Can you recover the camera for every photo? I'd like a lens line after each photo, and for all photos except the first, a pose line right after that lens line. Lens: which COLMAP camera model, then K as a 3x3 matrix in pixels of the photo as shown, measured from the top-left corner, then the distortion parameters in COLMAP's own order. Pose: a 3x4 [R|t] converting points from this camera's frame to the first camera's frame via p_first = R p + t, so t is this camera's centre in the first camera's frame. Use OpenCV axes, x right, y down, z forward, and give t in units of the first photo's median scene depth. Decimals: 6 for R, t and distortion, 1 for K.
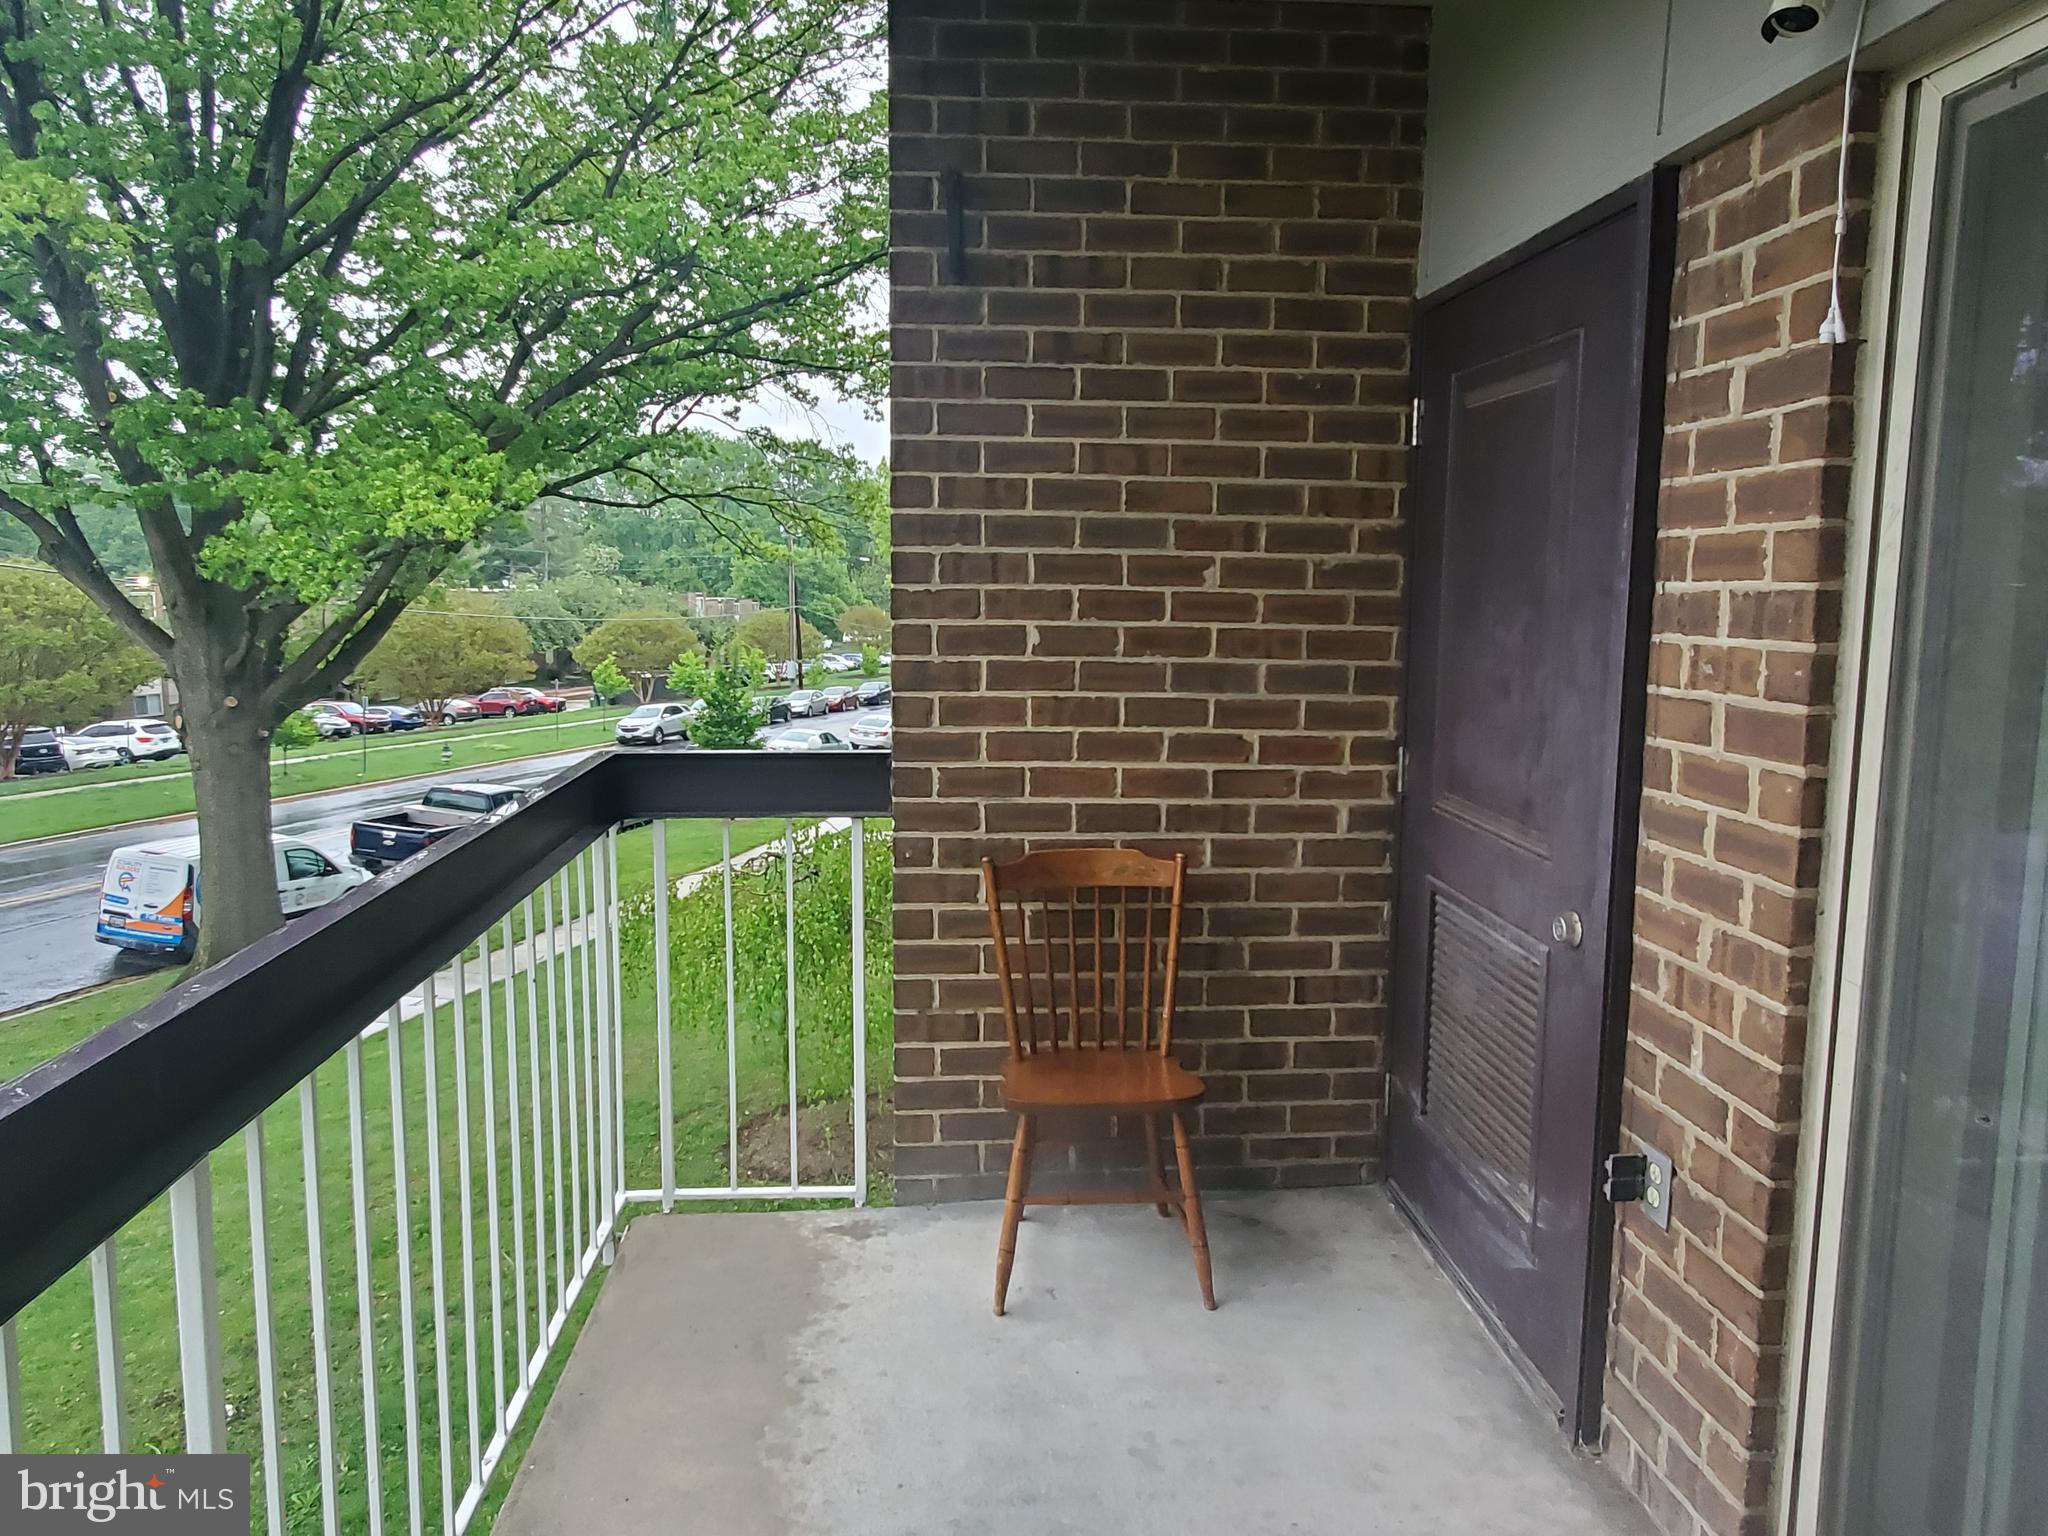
lens RADIAL K [[1351.2, 0, 1019.1], [0, 1351.2, 750.0], [0, 0, 1]] dist [0.005250, -0.001630]
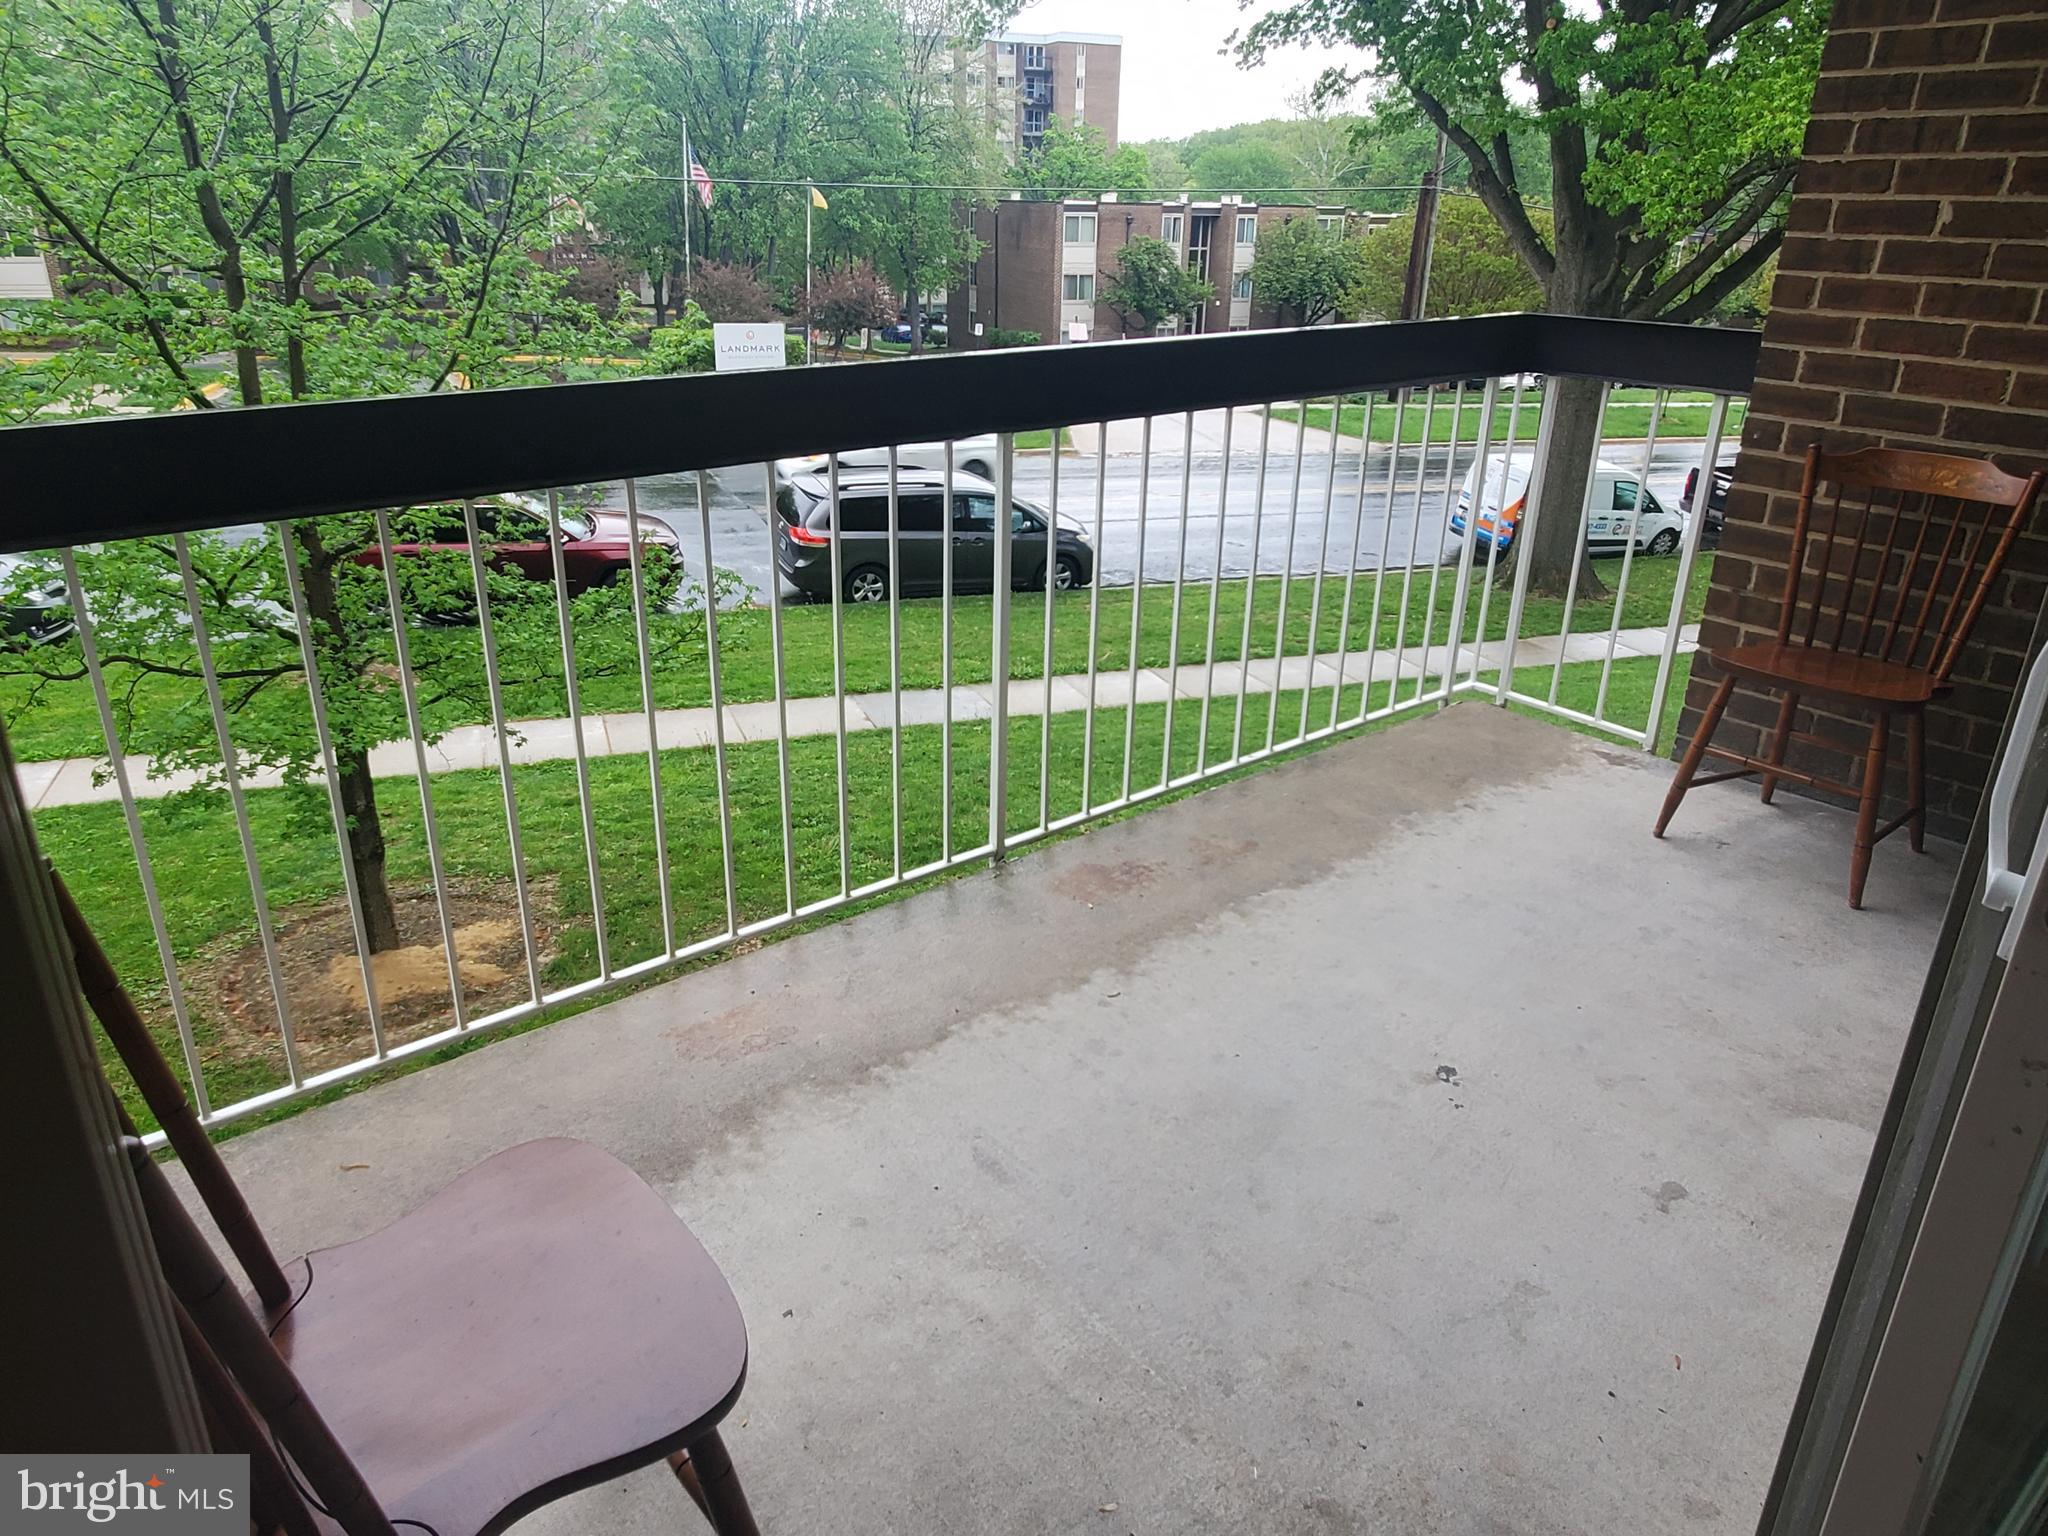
lens RADIAL K [[1351.2, 0, 1019.1], [0, 1351.2, 750.0], [0, 0, 1]] dist [0.005250, -0.001630]
pose [[0.570224, 0.313314, -0.759394, 0.467135], [-0.116972, 0.945959, 0.302454, 0.057195], [0.813119, -0.083639, 0.576058, -0.083623]]
